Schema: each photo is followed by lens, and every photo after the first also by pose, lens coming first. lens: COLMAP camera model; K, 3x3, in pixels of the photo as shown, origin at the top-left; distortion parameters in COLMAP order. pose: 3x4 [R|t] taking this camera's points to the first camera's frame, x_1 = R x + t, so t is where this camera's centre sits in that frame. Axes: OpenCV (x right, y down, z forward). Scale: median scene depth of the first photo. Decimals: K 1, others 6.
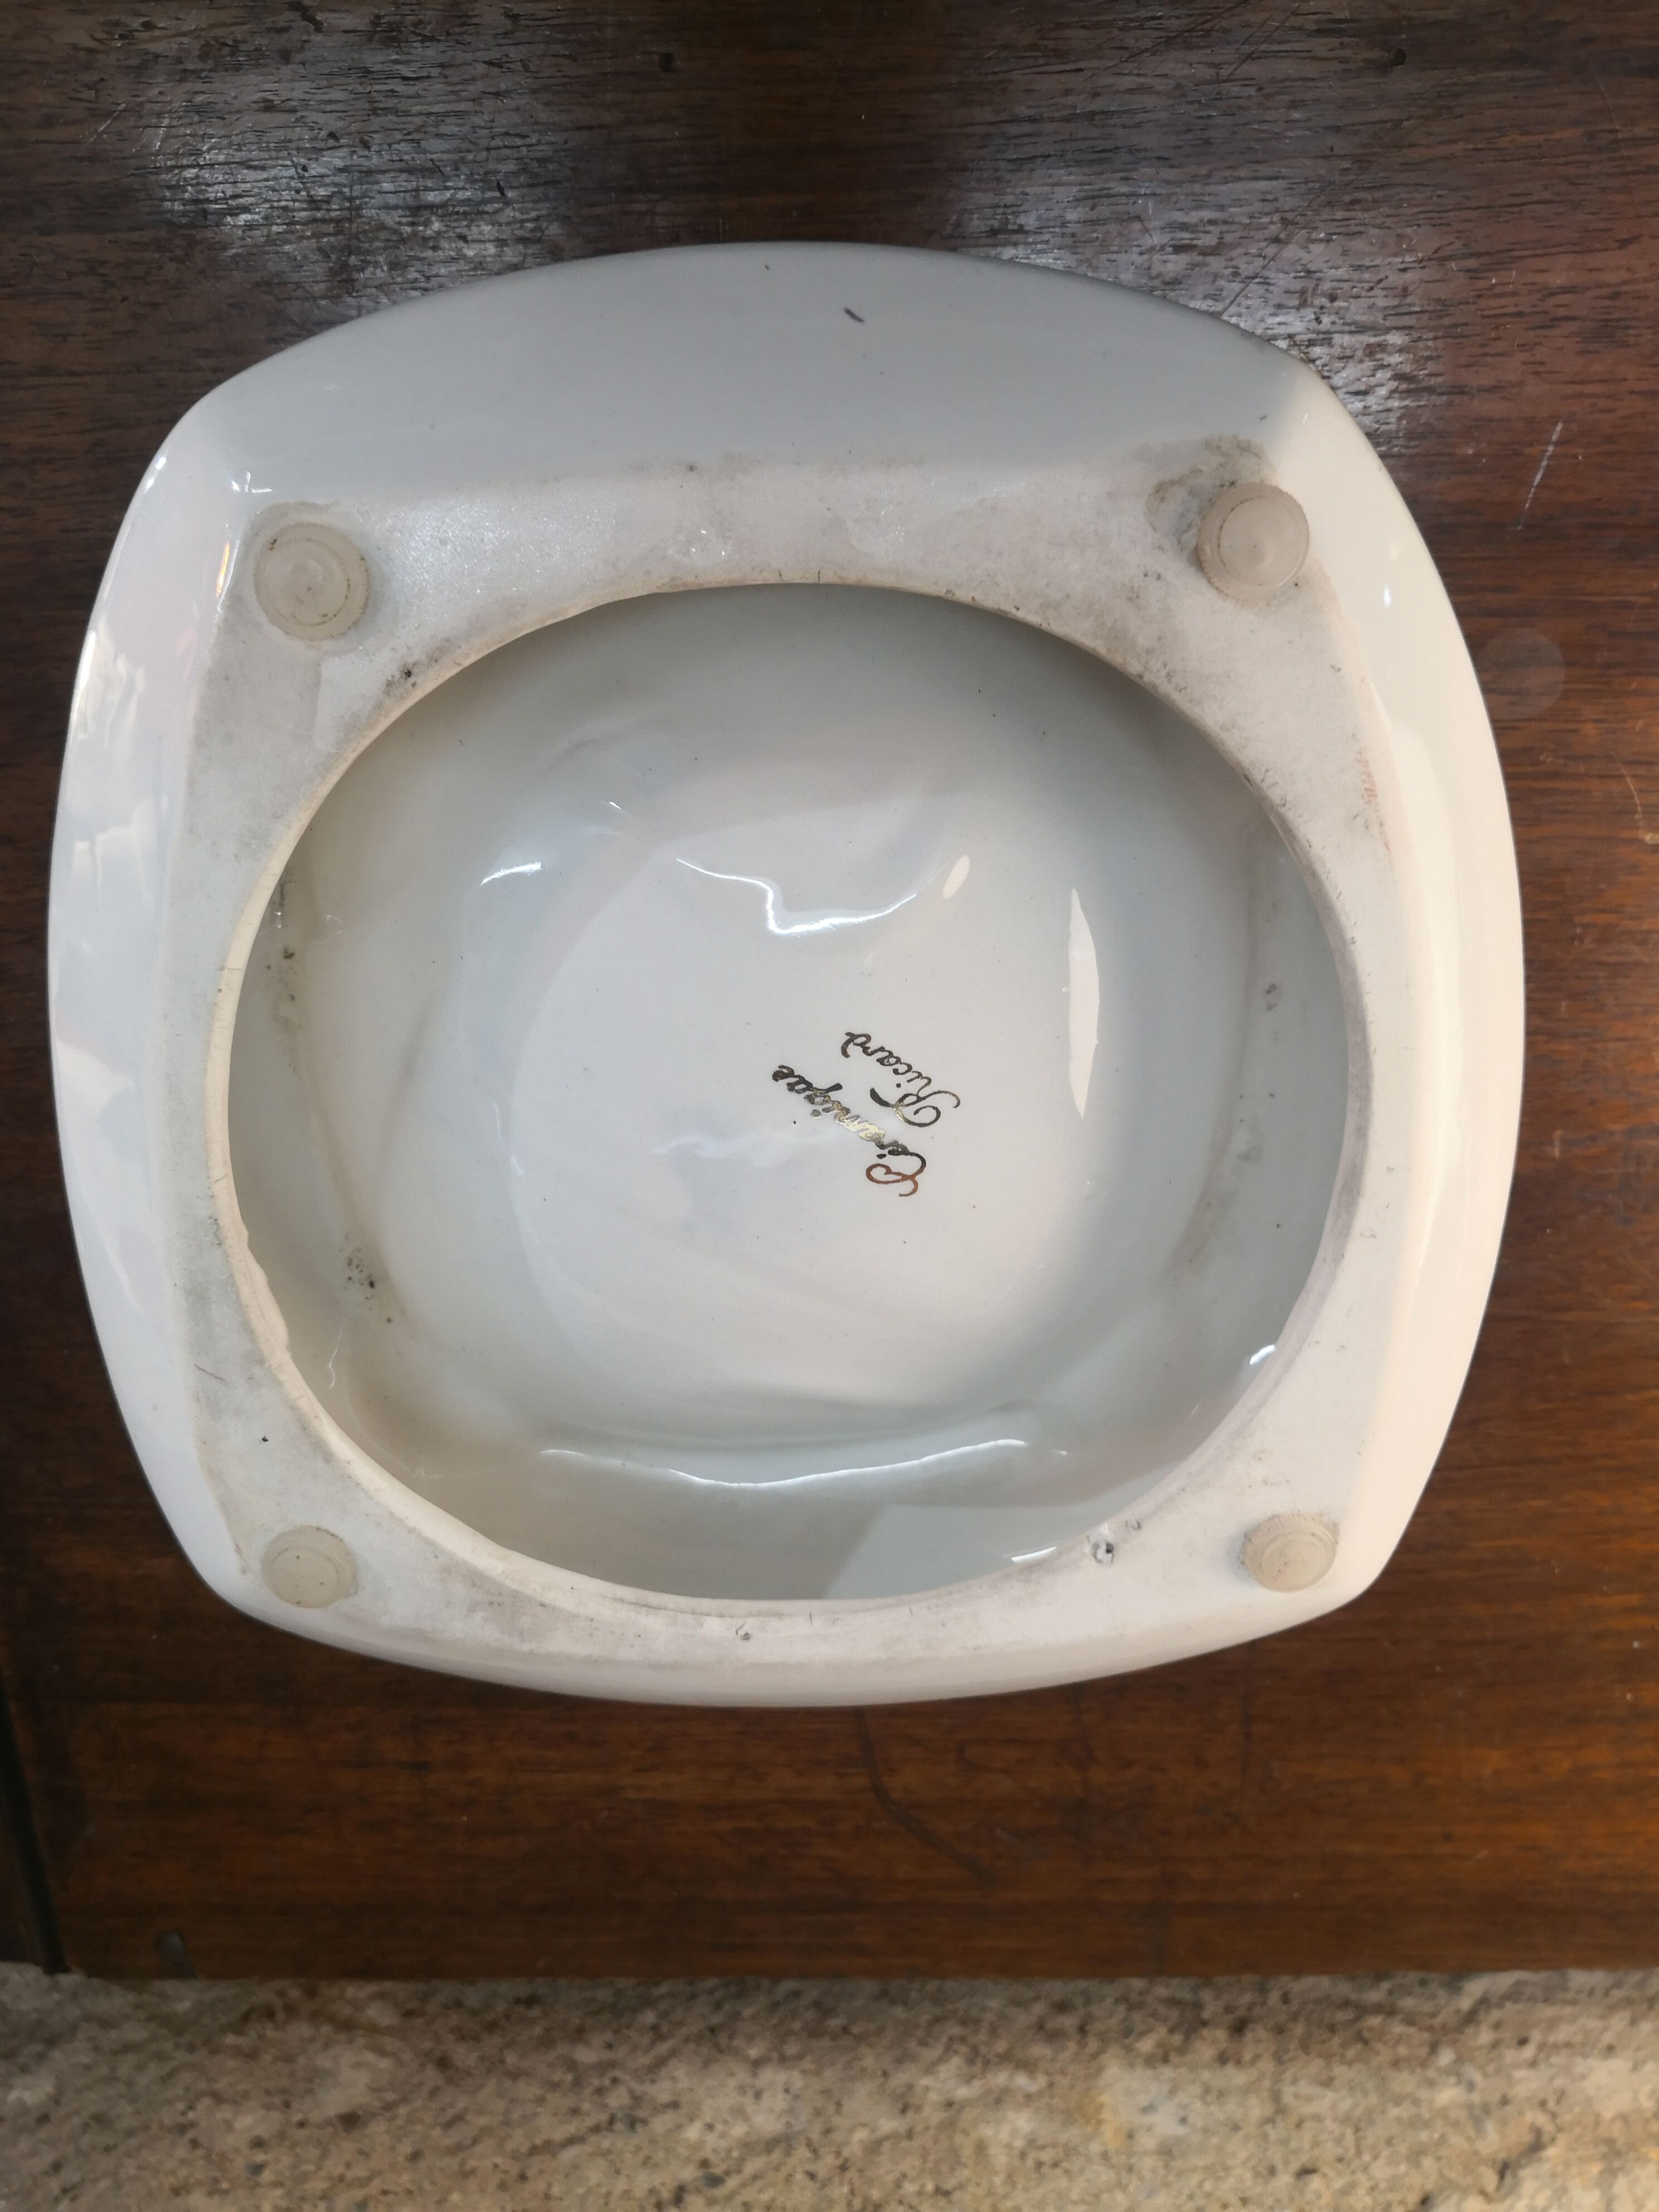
lens RADIAL K [[1846.9, 0, 828.1], [0, 1846.9, 1116.7], [0, 0, 1]] dist [-0.001199, -0.035582]
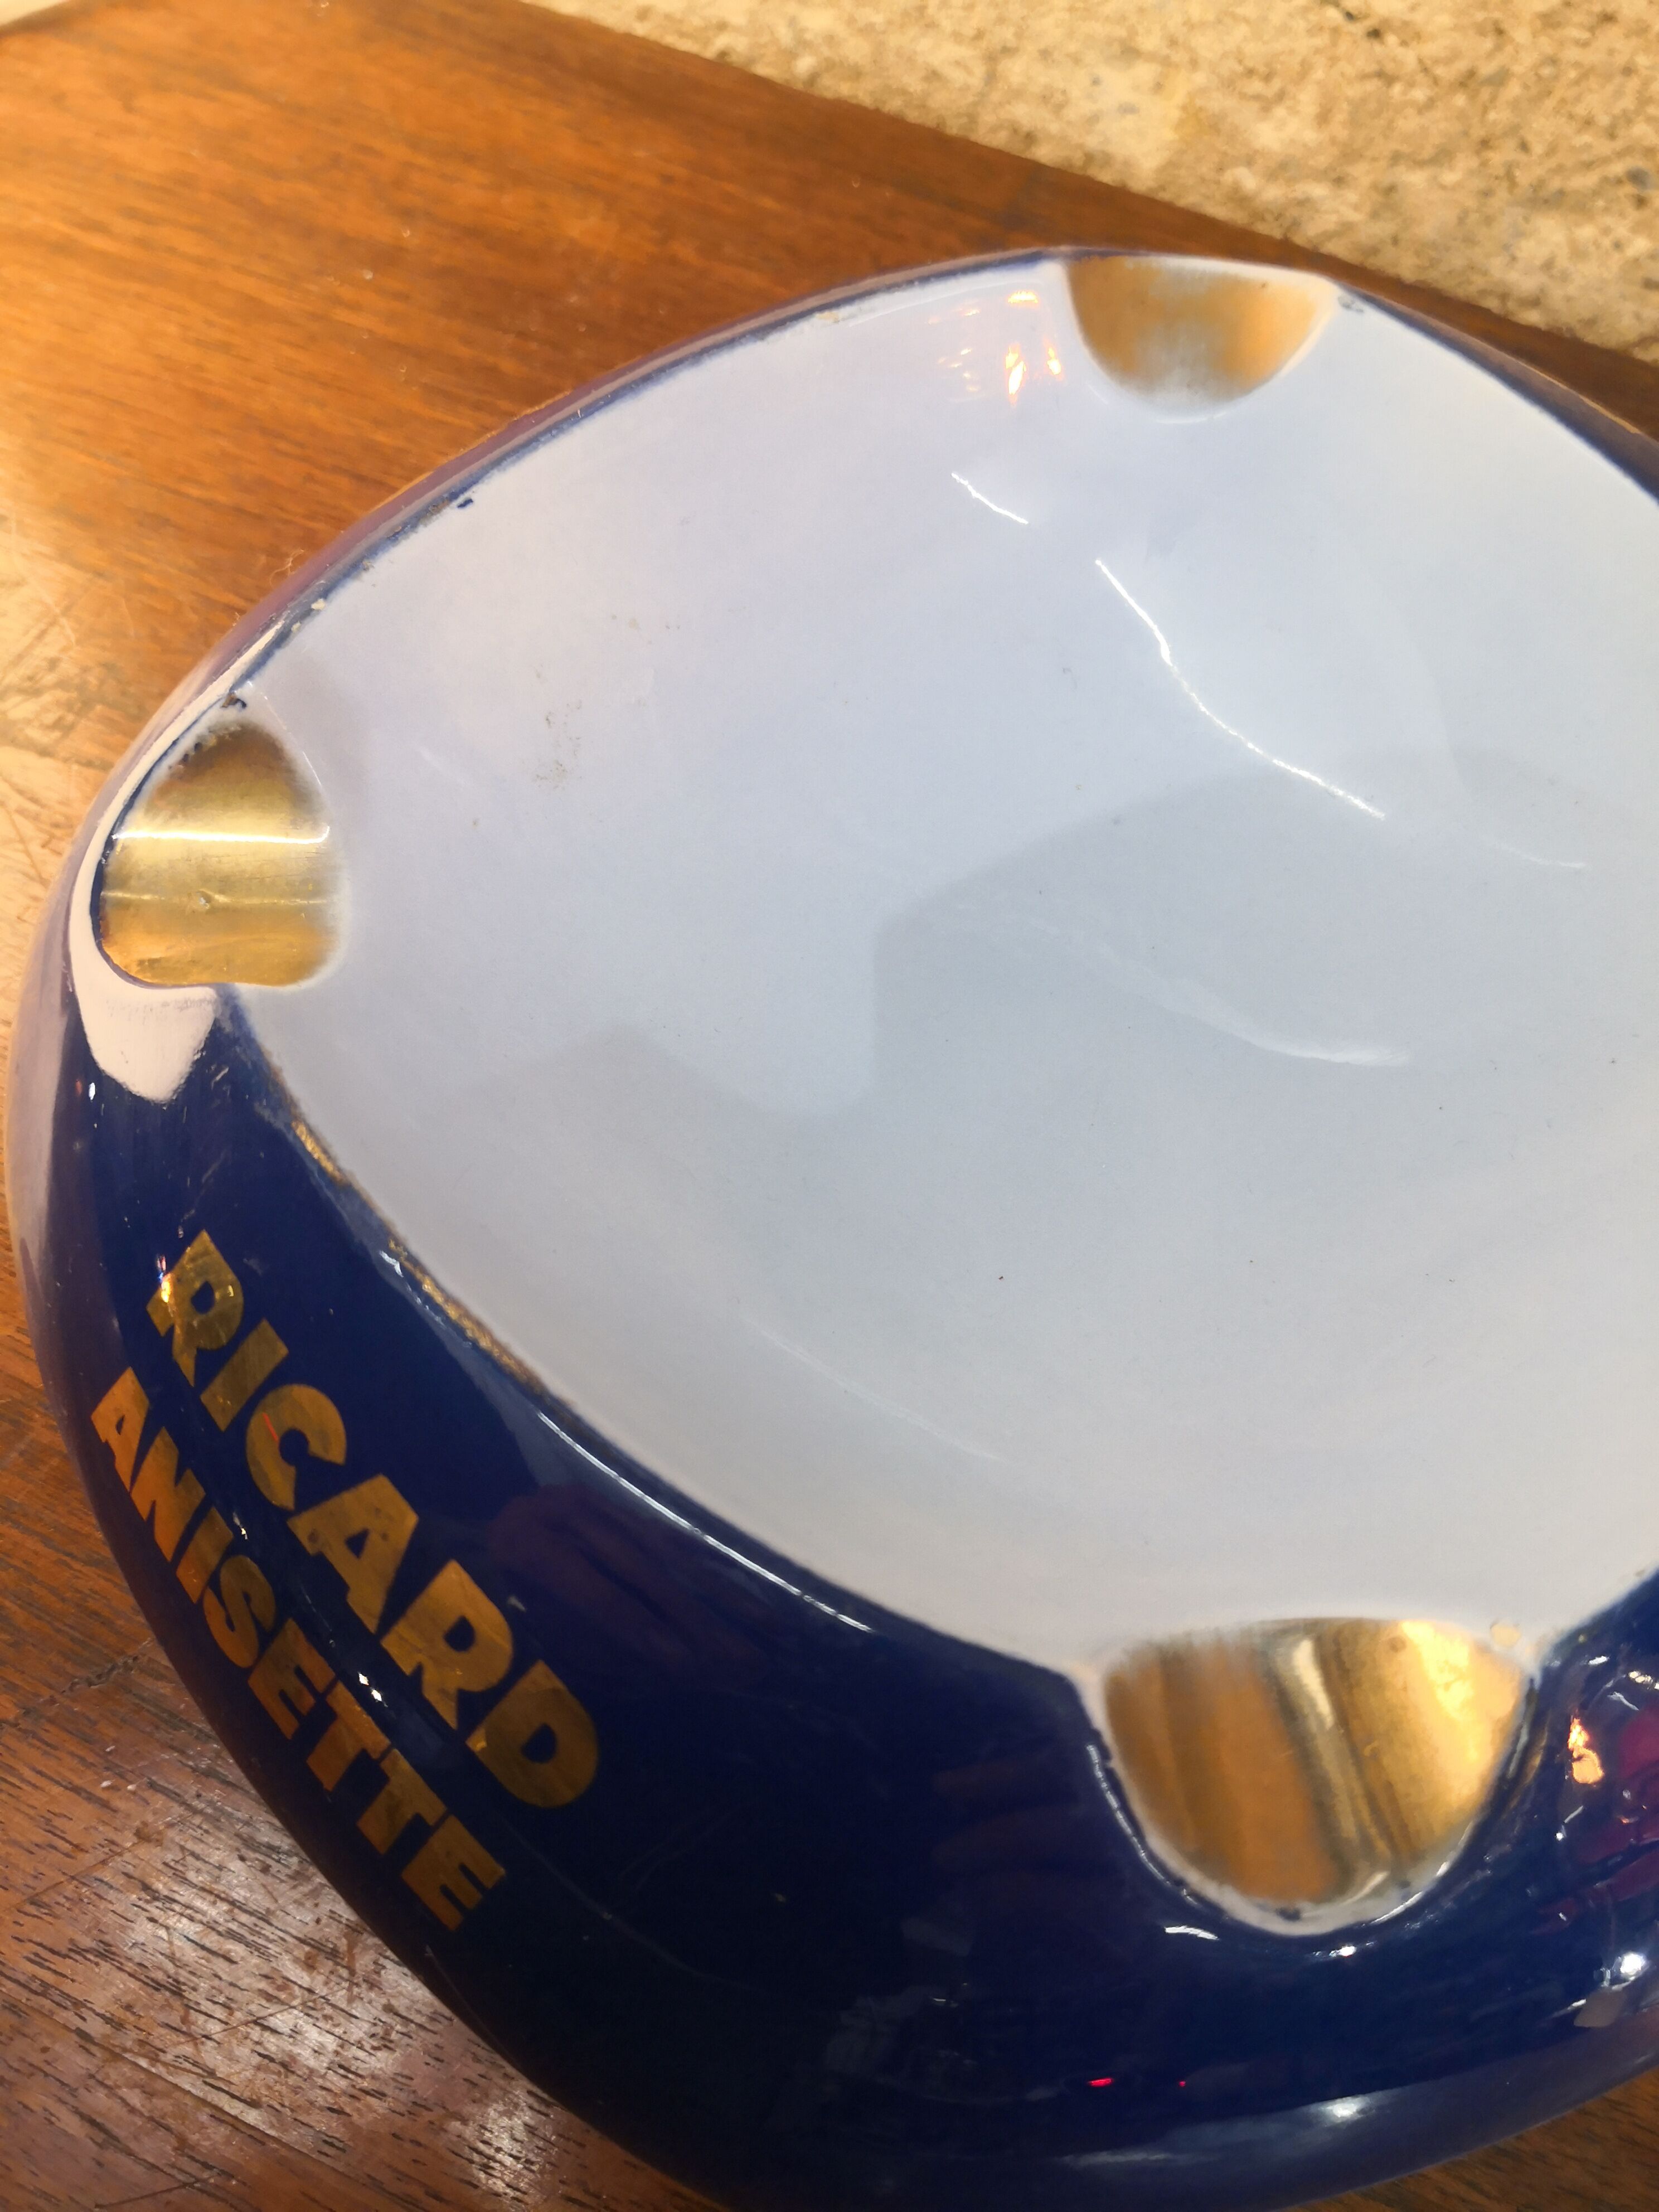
lens RADIAL K [[1846.9, 0, 833.4], [0, 1846.9, 1090.4], [0, 0, 1]] dist [-0.001199, -0.035582]
pose [[-0.896258, -0.400058, 0.191506, -0.059357], [0.425881, -0.896833, 0.119651, -0.053149], [0.123881, 0.188797, 0.974171, 0.213847]]
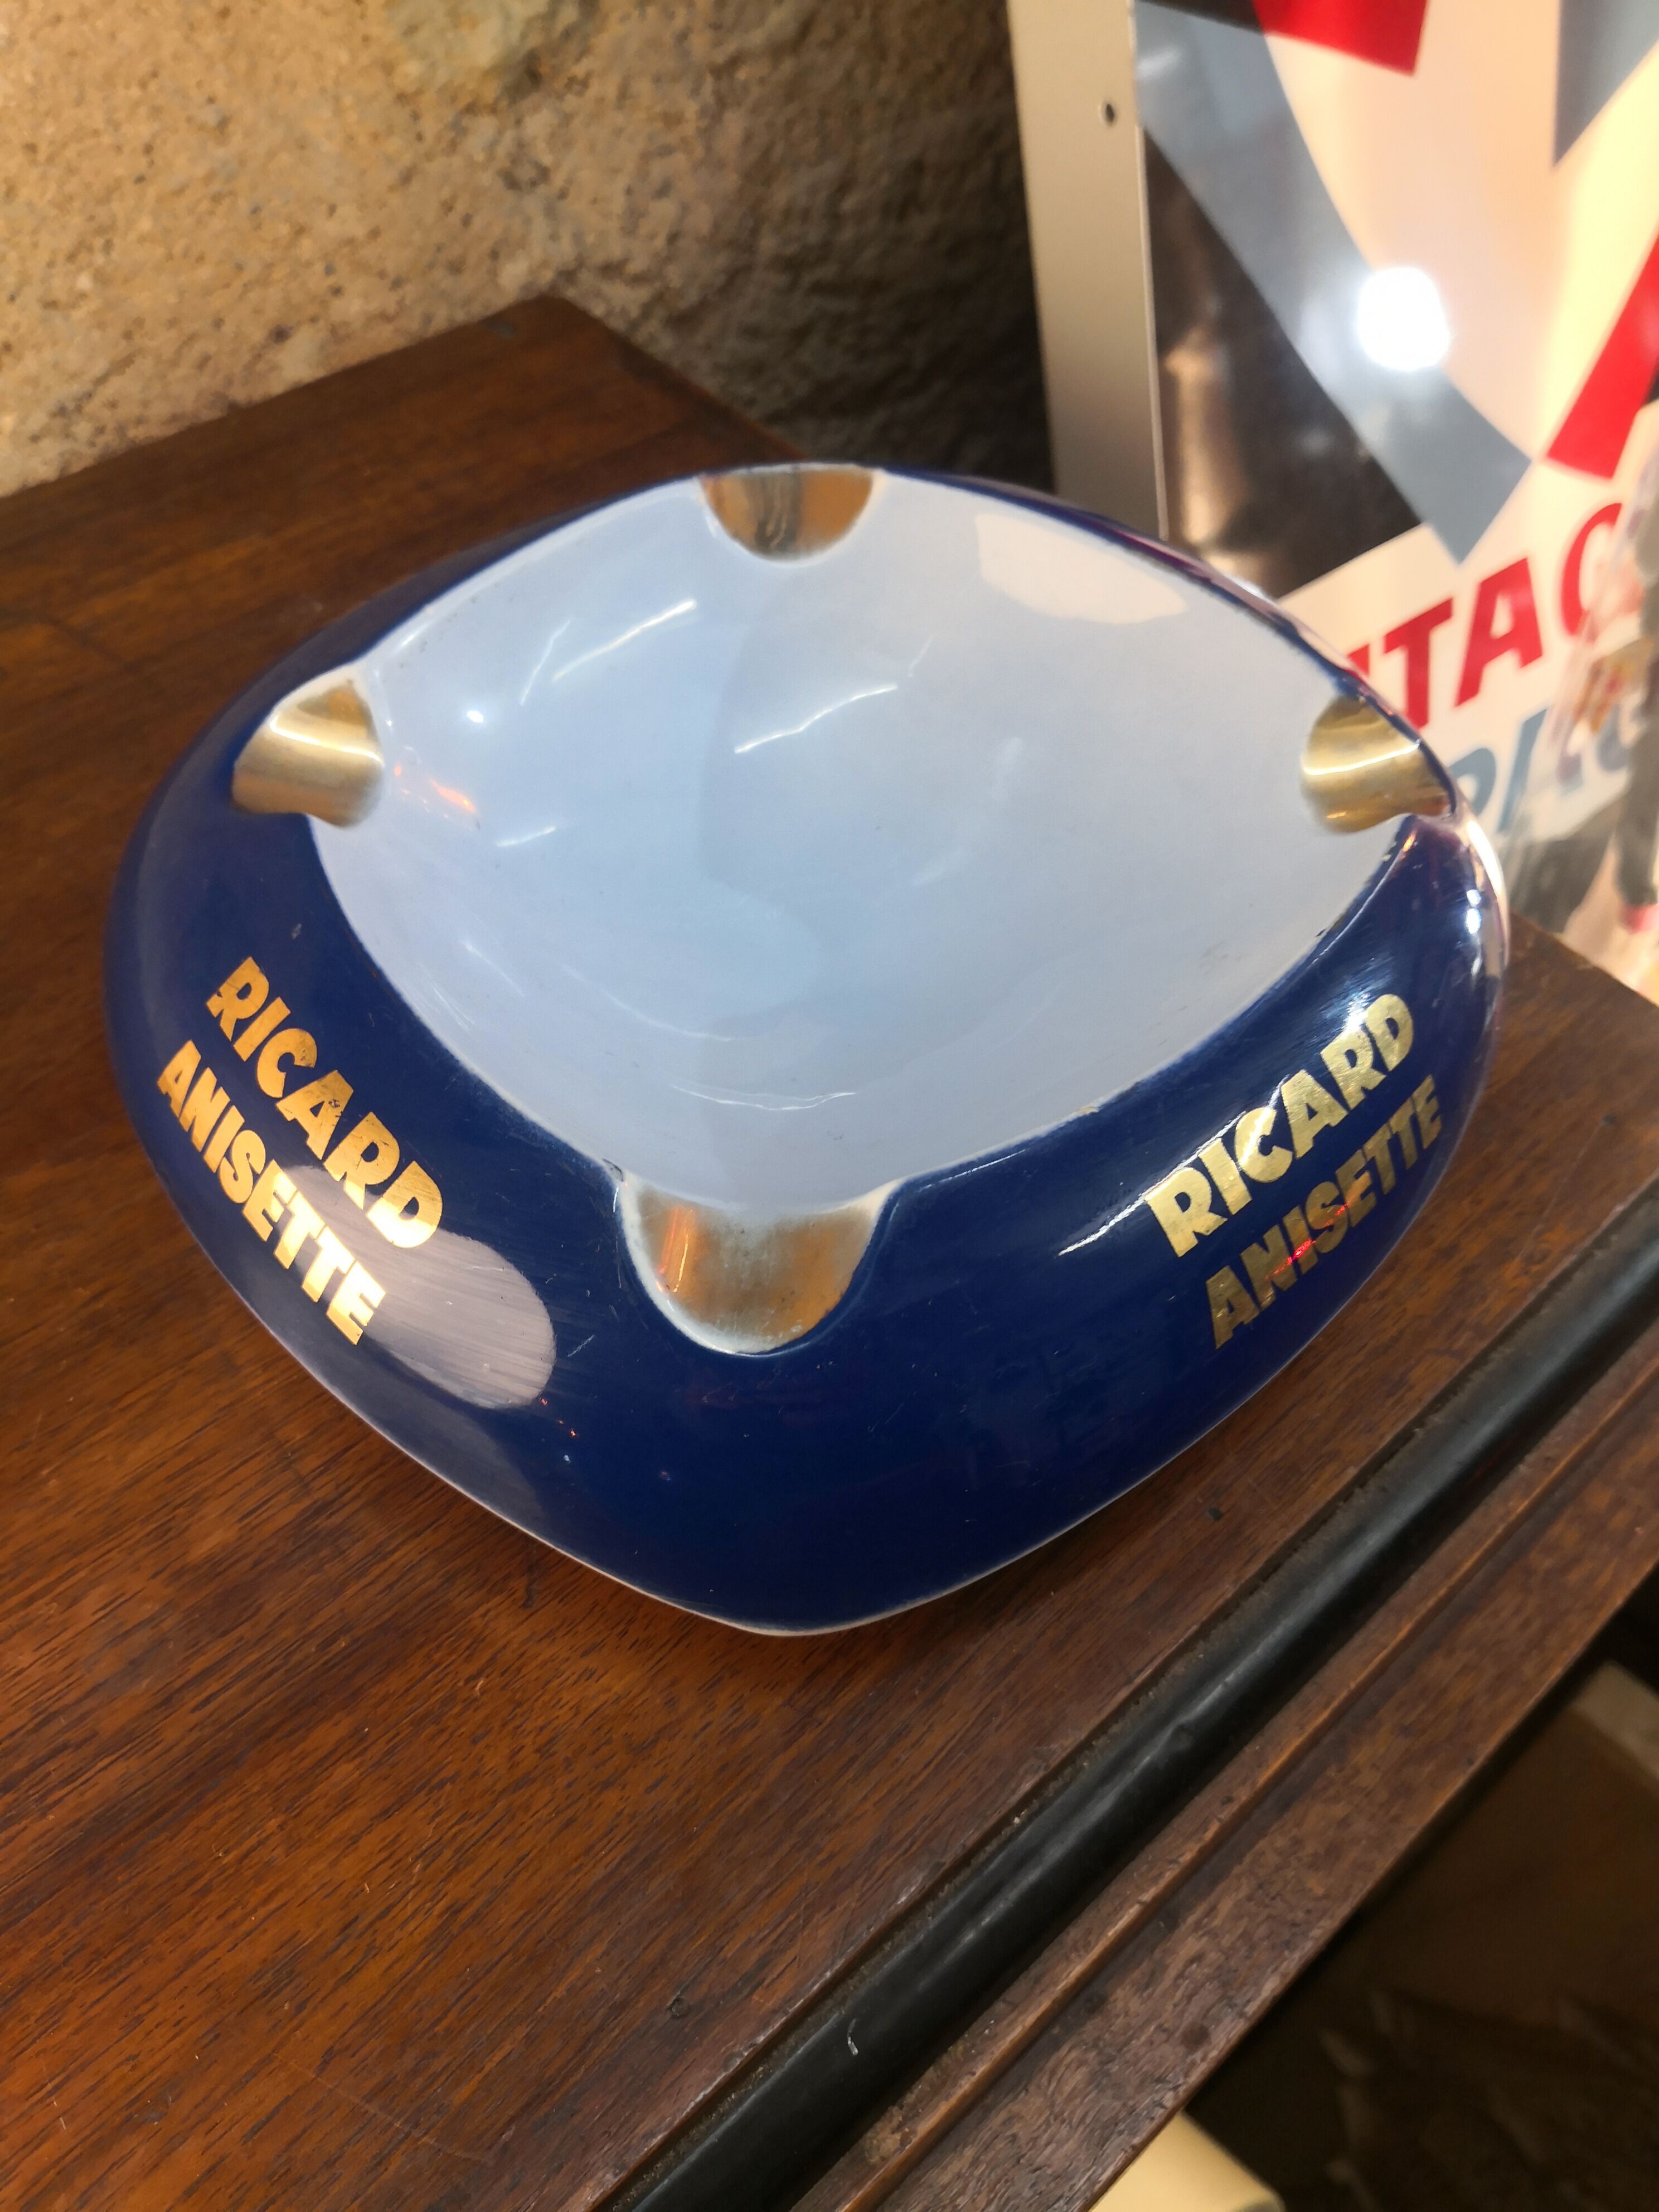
lens RADIAL K [[1846.9, 0, 837.5], [0, 1846.9, 1107.3], [0, 0, 1]] dist [-0.001199, -0.035582]
pose [[-0.747965, 0.498122, -0.438659, 0.253622], [-0.603109, -0.786012, 0.135810, -0.239567], [-0.277141, 0.366141, 0.888332, 0.015925]]
